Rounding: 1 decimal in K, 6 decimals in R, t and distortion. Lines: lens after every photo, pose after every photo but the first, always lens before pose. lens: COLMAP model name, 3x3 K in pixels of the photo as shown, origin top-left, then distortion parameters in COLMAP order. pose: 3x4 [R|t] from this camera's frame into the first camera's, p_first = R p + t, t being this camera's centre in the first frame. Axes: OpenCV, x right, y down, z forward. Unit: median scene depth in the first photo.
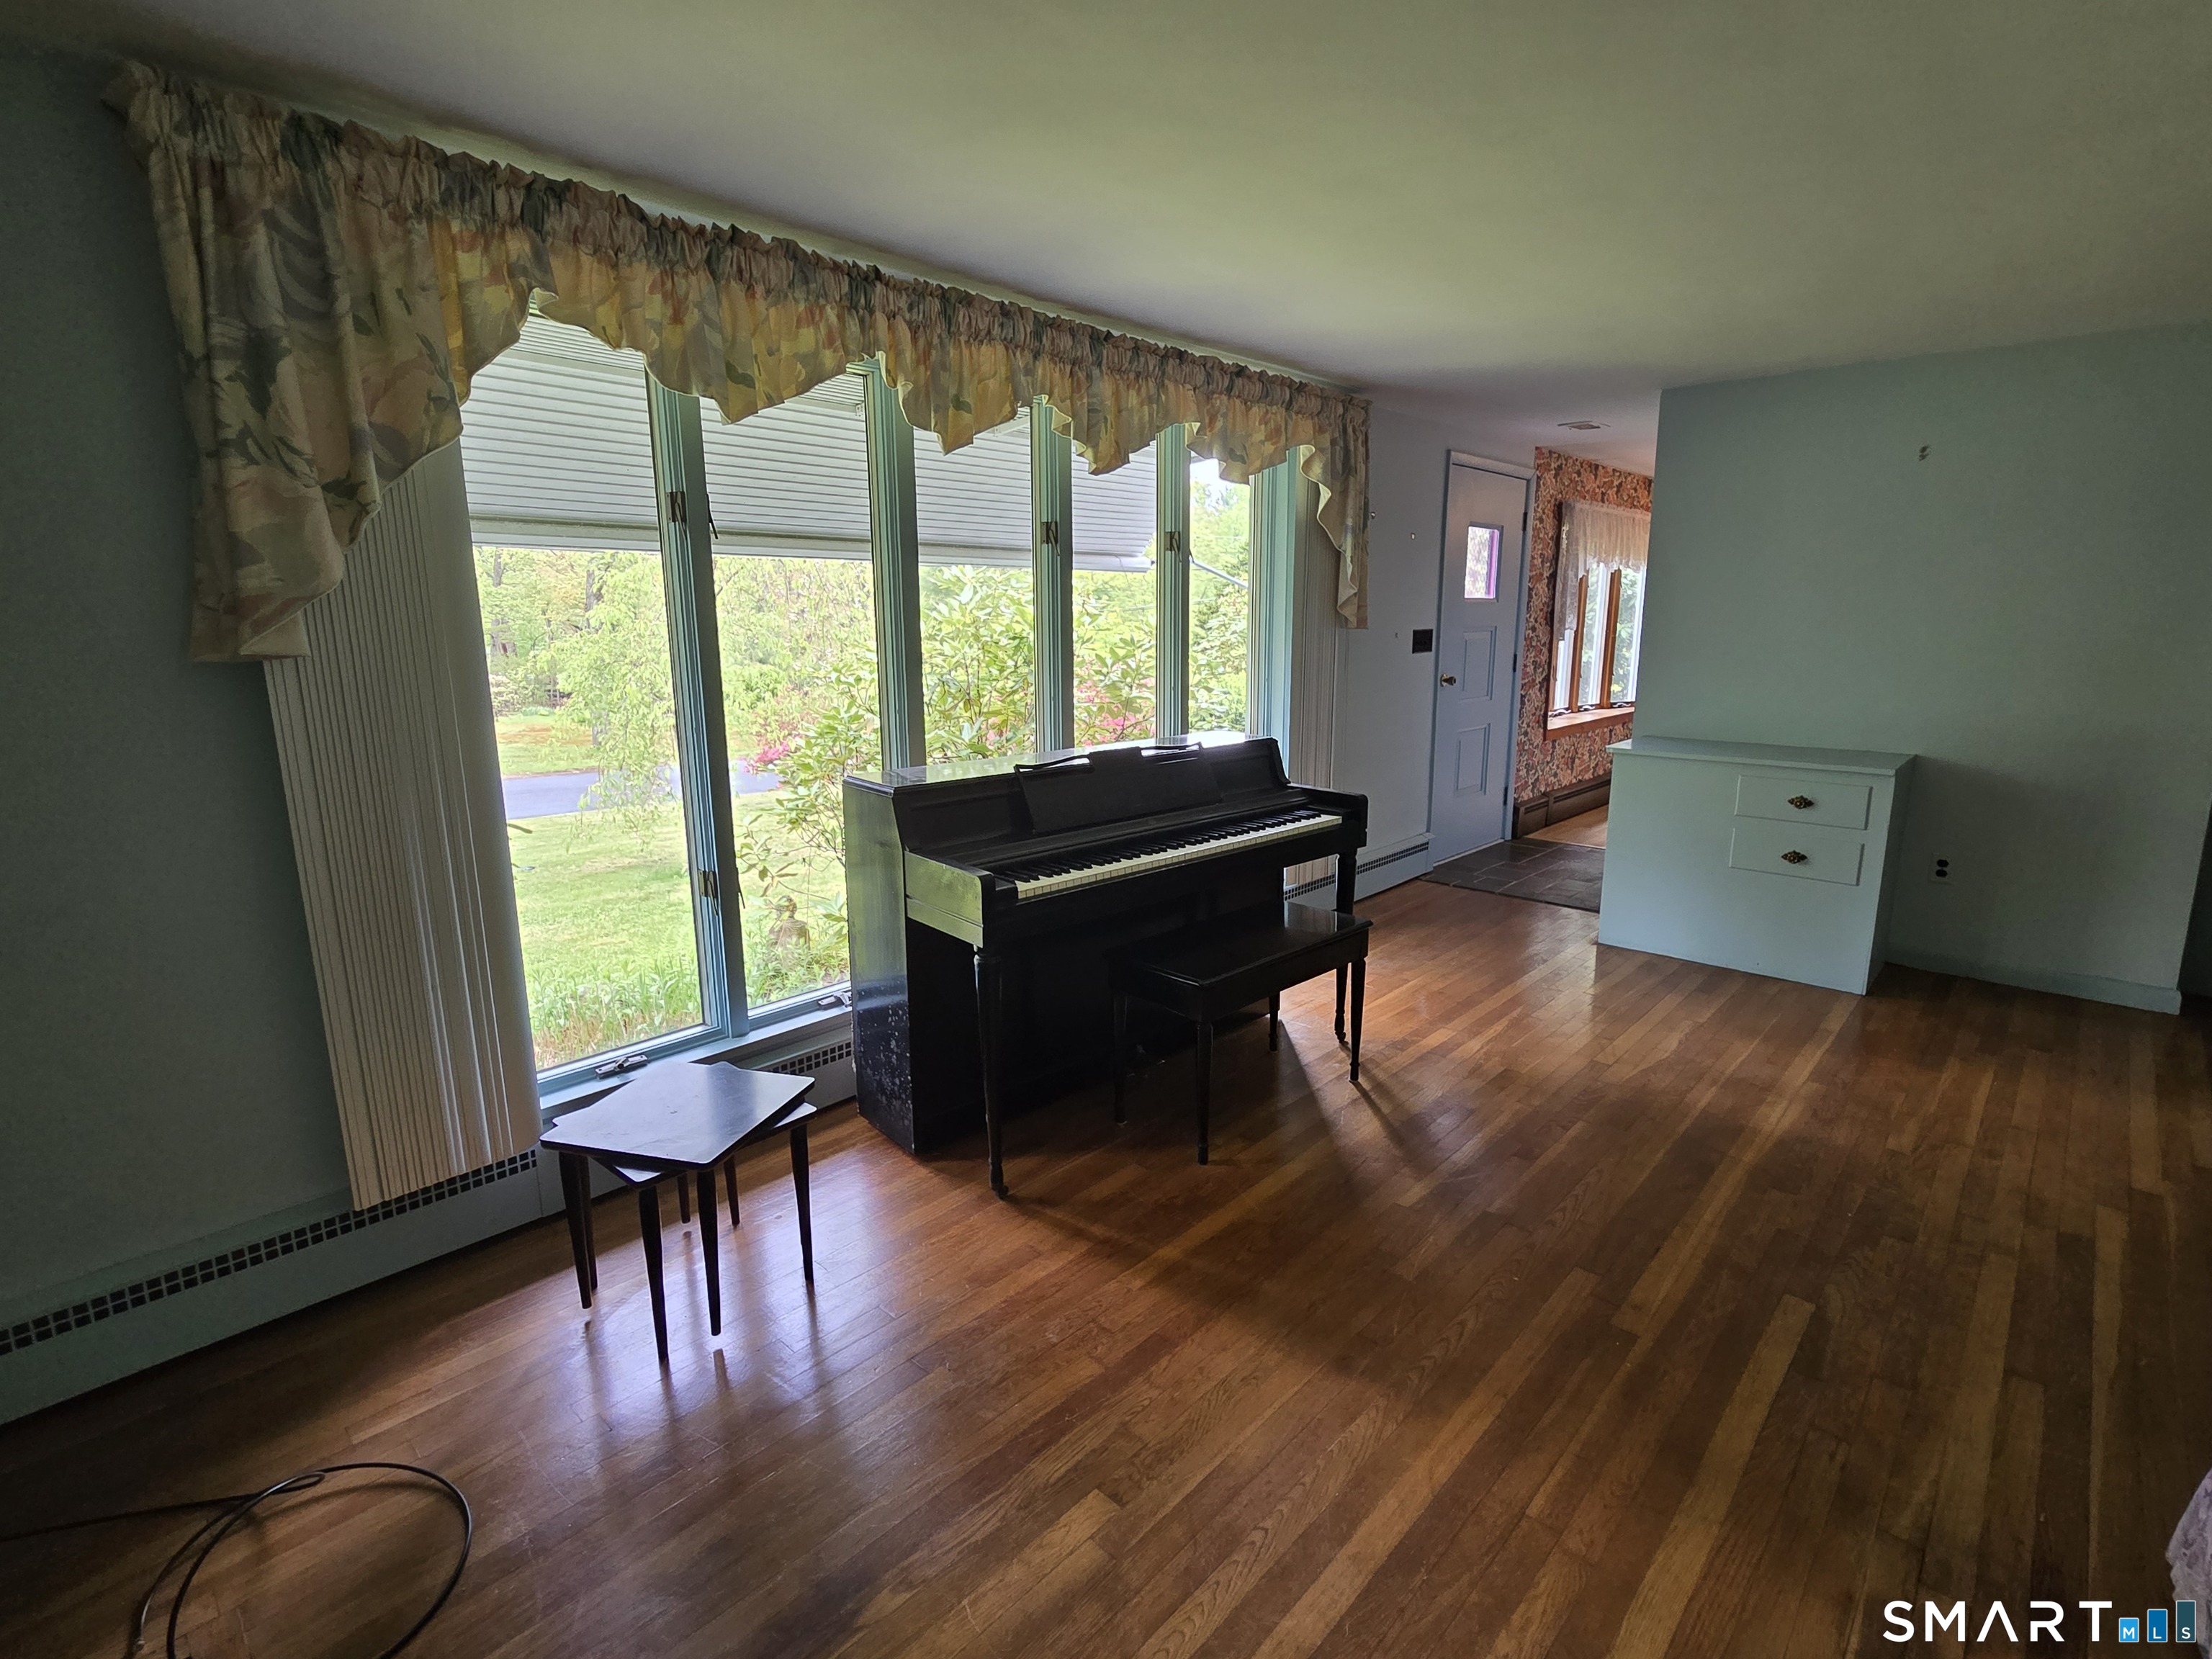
lens RADIAL K [[1057.6, 0, 1114.3], [0, 1057.6, 824.2], [0, 0, 1]] dist [-0.001931, 0.000745]
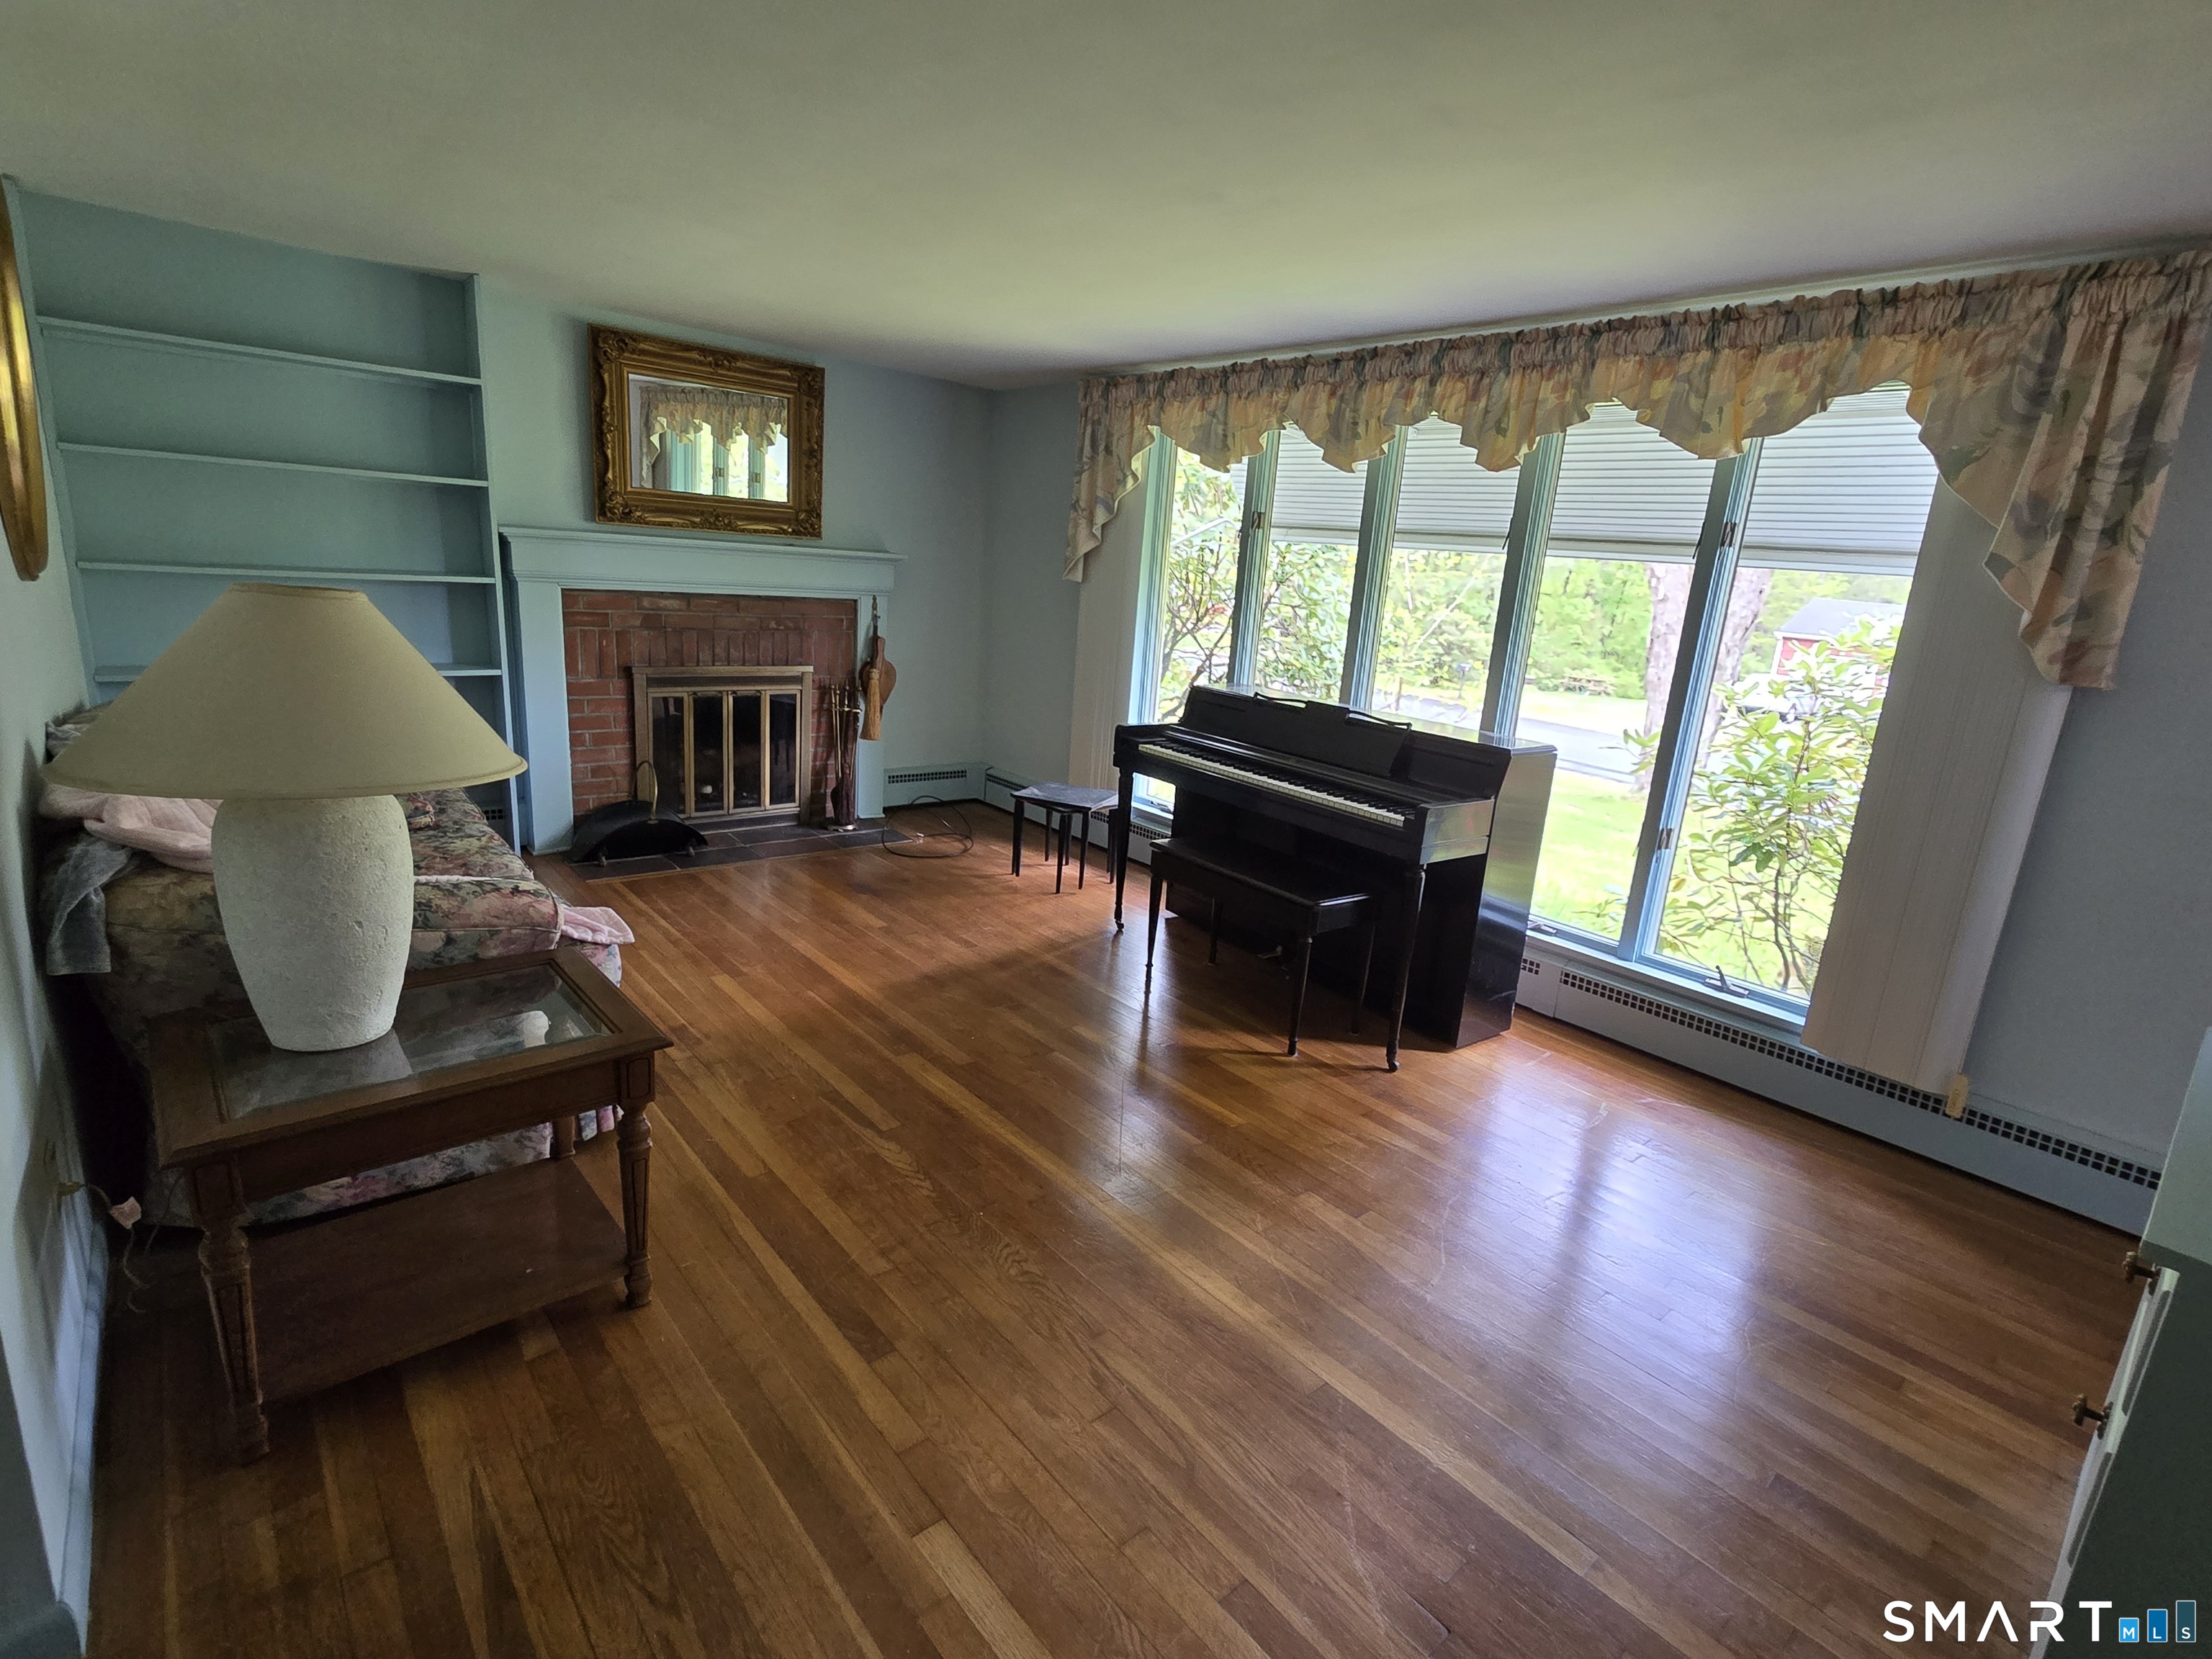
lens RADIAL K [[1057.6, 0, 1114.3], [0, 1057.6, 824.2], [0, 0, 1]] dist [-0.001931, 0.000745]
pose [[-0.105462, 0.237177, -0.965725, 1.312333], [-0.269324, 0.928033, 0.257331, -0.201432], [0.957258, 0.287232, -0.033995, 0.901889]]
